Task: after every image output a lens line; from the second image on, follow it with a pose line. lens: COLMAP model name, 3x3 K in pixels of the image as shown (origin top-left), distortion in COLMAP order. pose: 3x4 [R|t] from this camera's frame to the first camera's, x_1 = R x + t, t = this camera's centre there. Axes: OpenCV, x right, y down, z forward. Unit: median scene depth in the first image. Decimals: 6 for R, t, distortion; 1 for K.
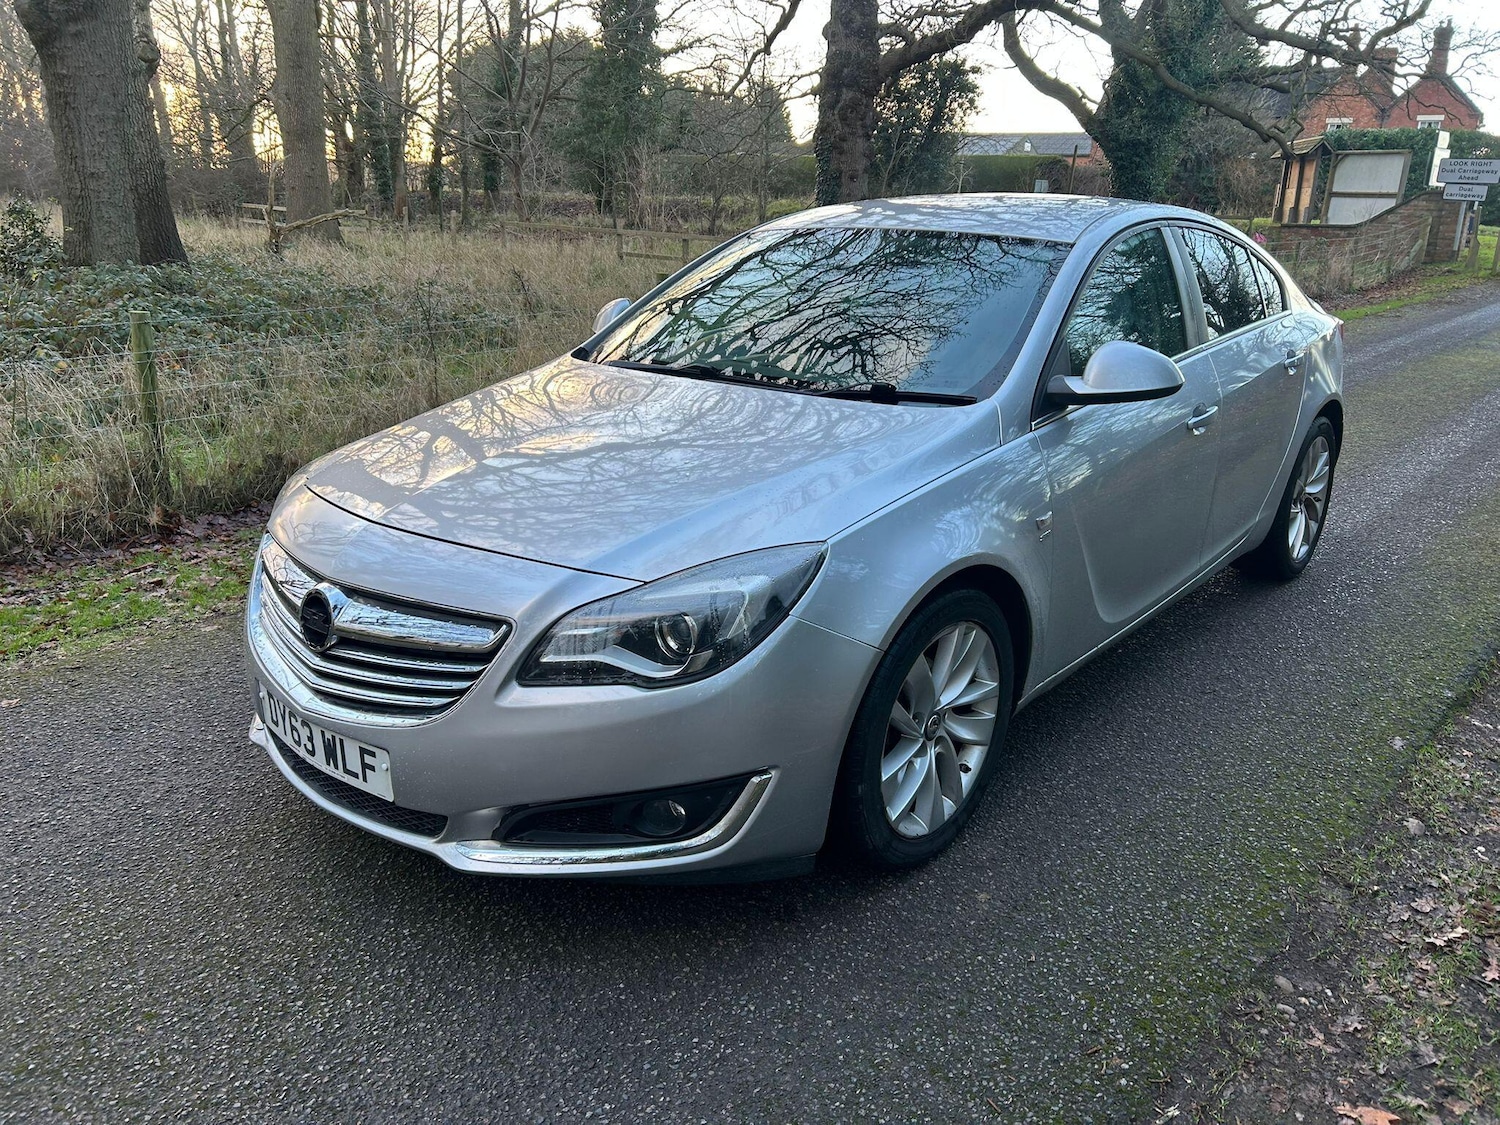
lens RADIAL K [[1145.8, 0, 765.1], [0, 1145.8, 556.6], [0, 0, 1]] dist [0.045122, -0.047402]
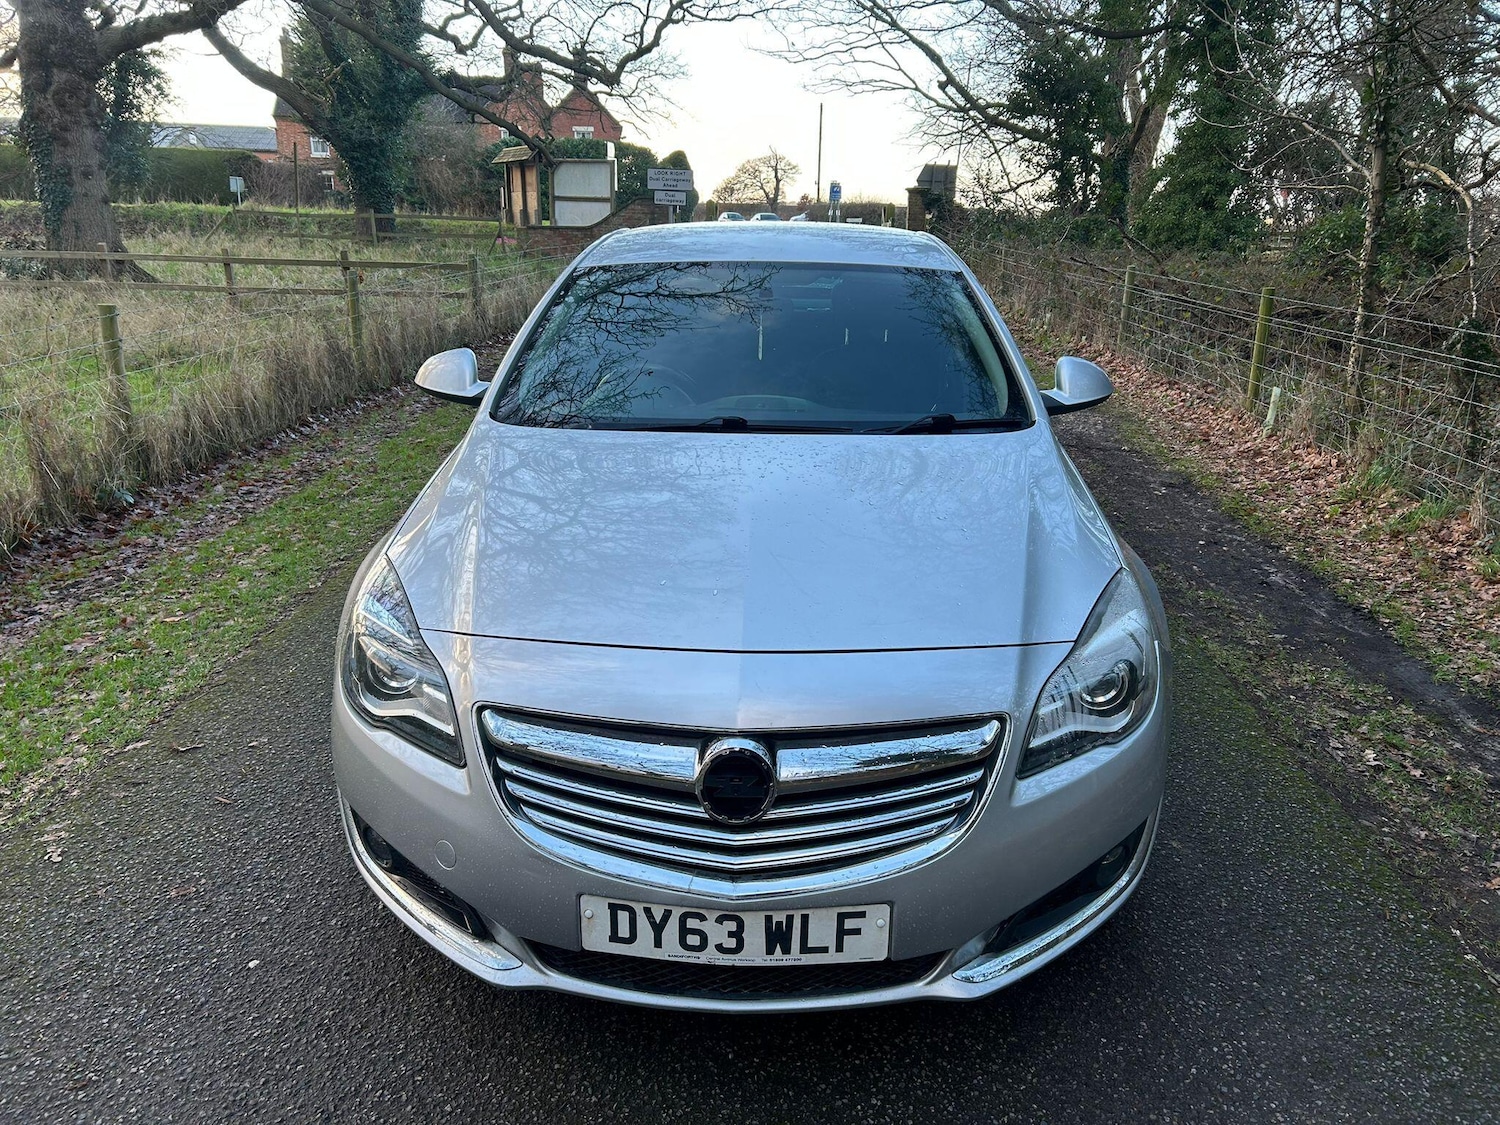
lens RADIAL K [[1145.8, 0, 765.1], [0, 1145.8, 556.6], [0, 0, 1]] dist [0.045122, -0.047402]
pose [[0.774275, -0.185849, 0.604945, -0.103919], [0.183966, 0.980725, 0.065835, -0.019029], [-0.605520, 0.060315, 0.793541, 0.042384]]
